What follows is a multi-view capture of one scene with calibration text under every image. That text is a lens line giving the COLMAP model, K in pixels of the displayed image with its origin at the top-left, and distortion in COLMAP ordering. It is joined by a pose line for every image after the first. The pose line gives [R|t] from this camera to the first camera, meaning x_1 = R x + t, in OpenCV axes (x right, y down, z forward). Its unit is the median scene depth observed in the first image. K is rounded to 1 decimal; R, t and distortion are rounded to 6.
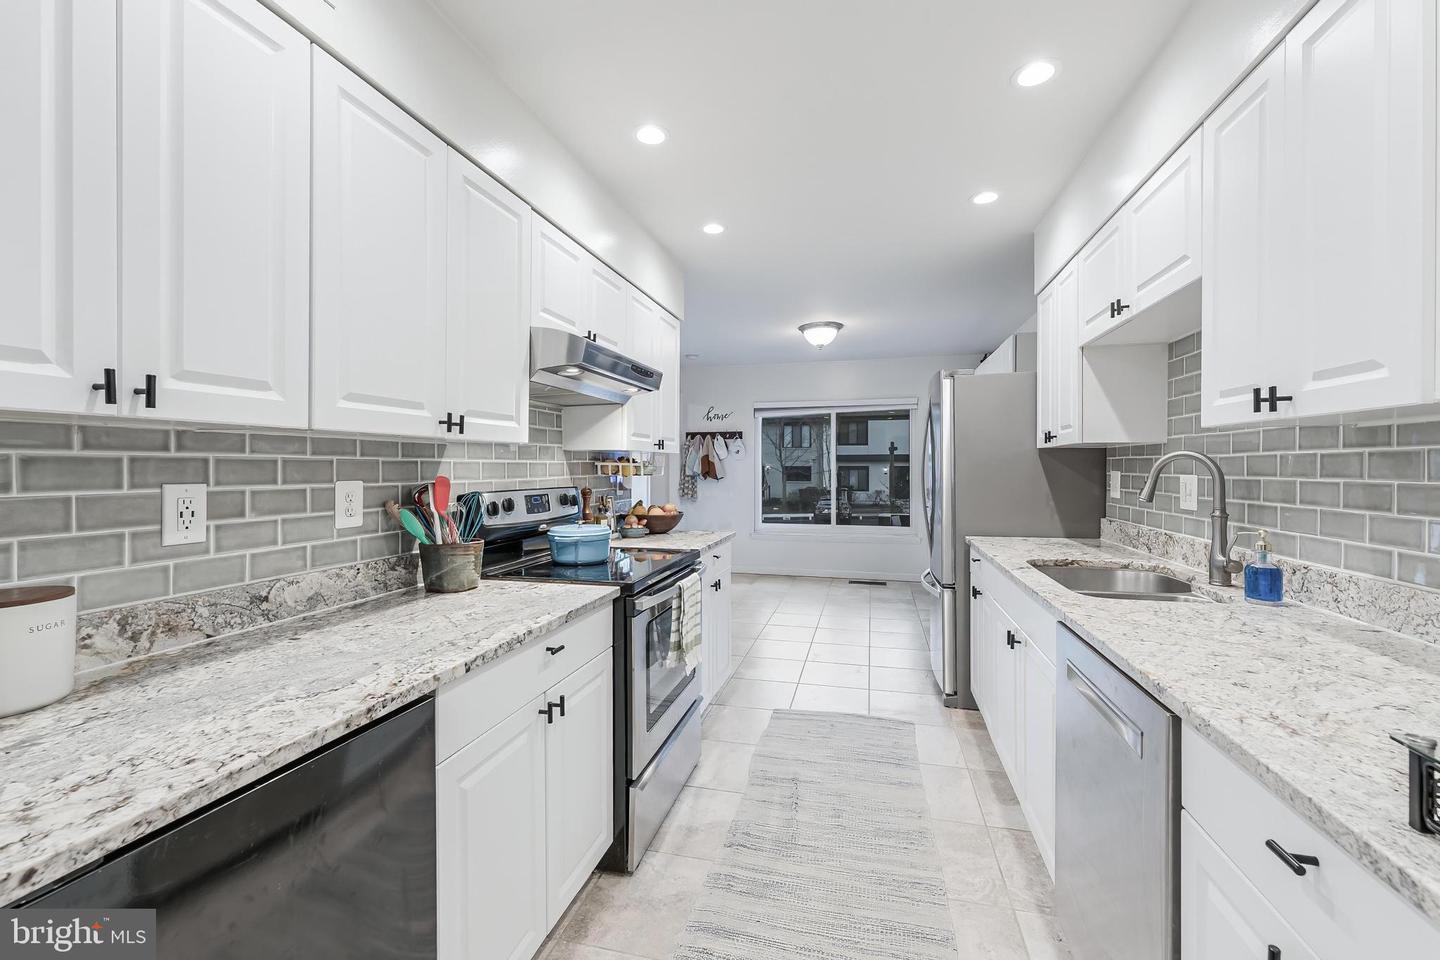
lens RADIAL K [[582.6, 0, 722.7], [0, 582.6, 473.0], [0, 0, 1]] dist [0.001750, -0.000190]
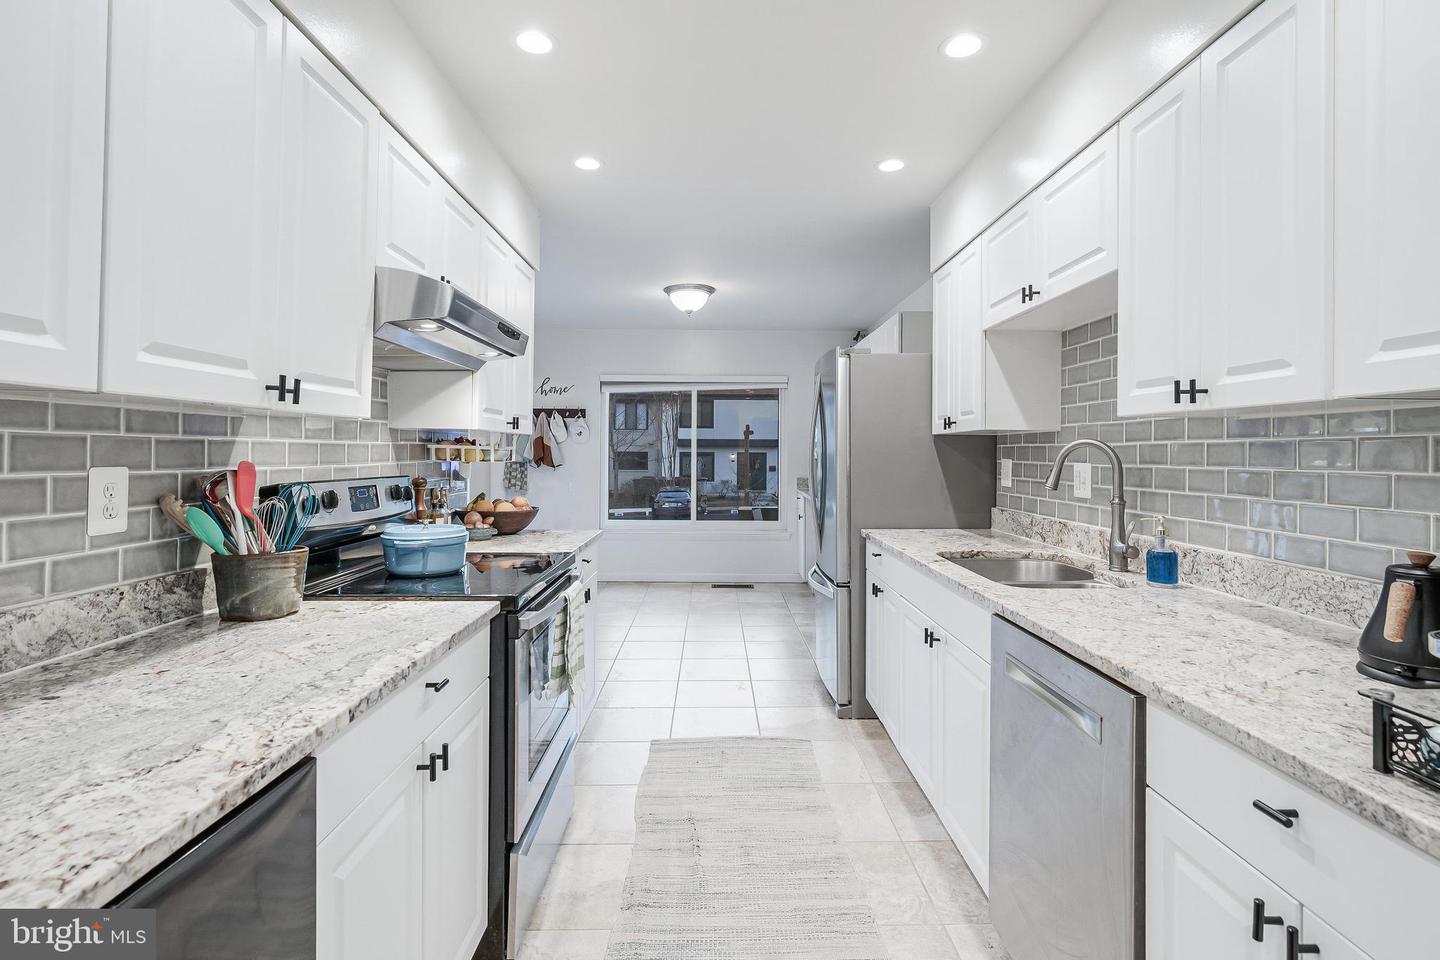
lens RADIAL K [[694.6, 0, 721.7], [0, 694.6, 452.4], [0, 0, 1]] dist [-0.000249, 0.000739]
pose [[0.965185, 0.007661, 0.261457, -0.127806], [-0.004820, 0.999922, -0.011505, 0.001654], [-0.261525, 0.009844, 0.965147, 0.004382]]
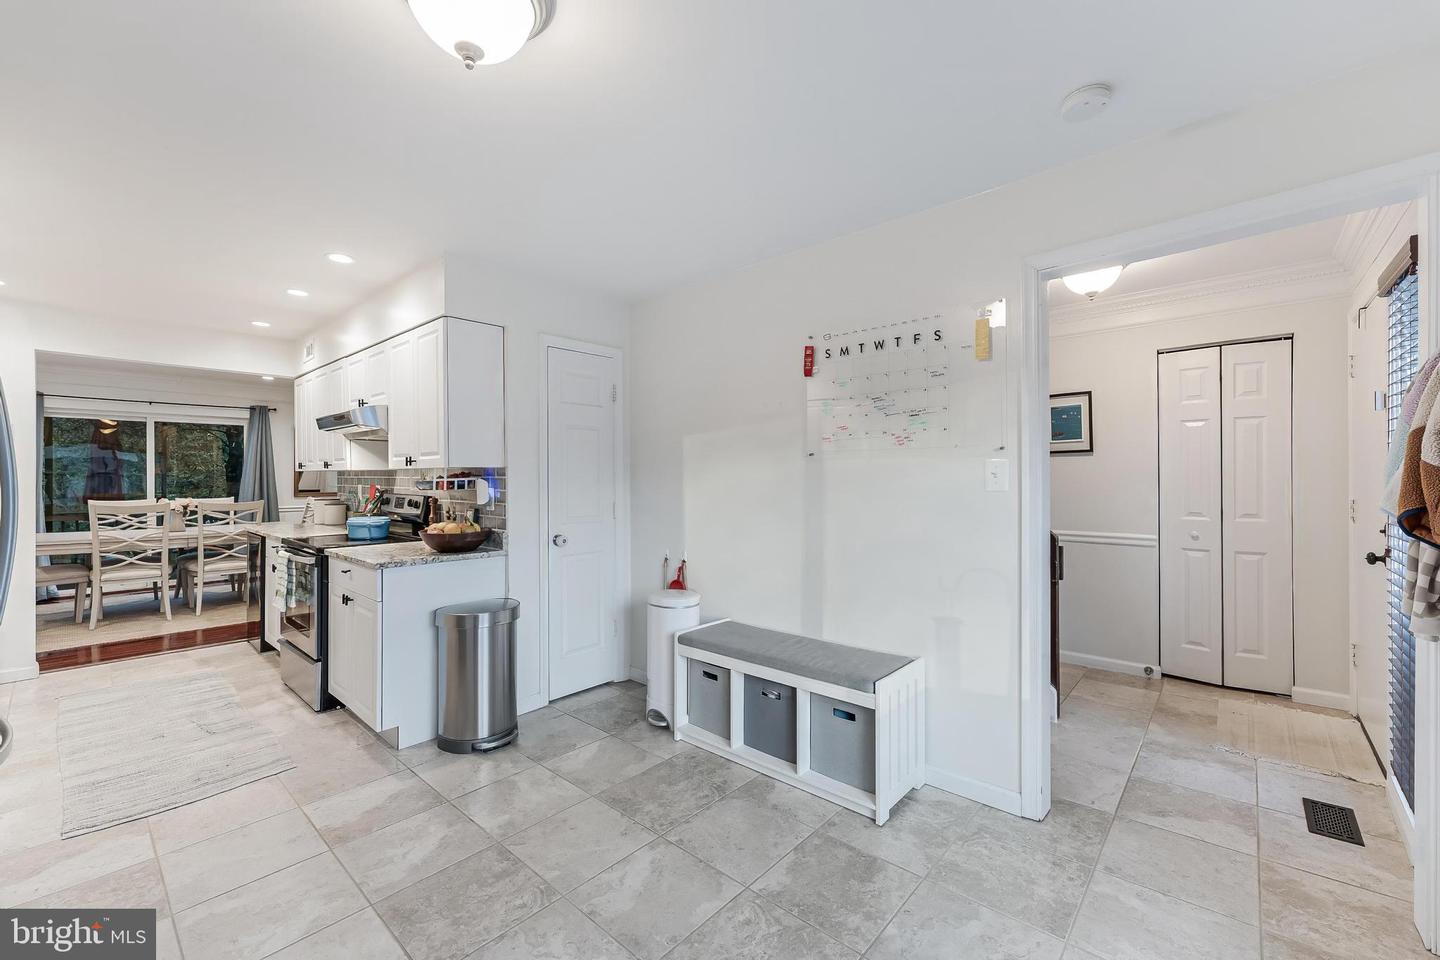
lens RADIAL K [[582.6, 0, 722.7], [0, 582.6, 473.0], [0, 0, 1]] dist [0.001750, -0.000190]
pose [[-0.460362, -0.001844, -0.887730, 0.914743], [-0.002933, 0.999996, -0.000556, -0.043926], [0.887727, 0.002348, -0.460365, 3.170330]]
